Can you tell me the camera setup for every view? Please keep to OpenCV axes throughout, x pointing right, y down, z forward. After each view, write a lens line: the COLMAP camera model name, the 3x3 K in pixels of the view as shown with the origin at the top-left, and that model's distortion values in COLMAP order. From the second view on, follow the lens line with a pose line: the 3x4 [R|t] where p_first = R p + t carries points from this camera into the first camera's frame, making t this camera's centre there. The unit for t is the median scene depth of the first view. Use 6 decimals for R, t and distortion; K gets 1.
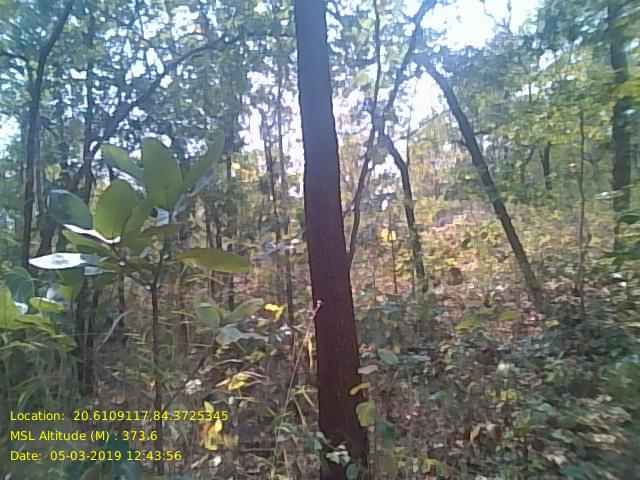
lens RADIAL K [[602.8, 0, 337.6], [0, 602.8, 238.1], [0, 0, 1]] dist [0.236143, -0.307372]
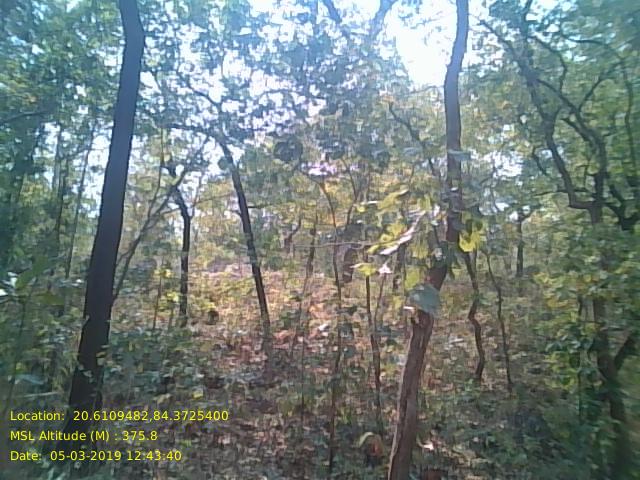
lens RADIAL K [[602.8, 0, 337.6], [0, 602.8, 238.1], [0, 0, 1]] dist [0.236143, -0.307372]
pose [[0.923716, 0.201585, 0.325750, 0.000296], [-0.179130, 0.978947, -0.097853, -0.017491], [-0.338618, 0.032037, 0.940378, -0.213271]]
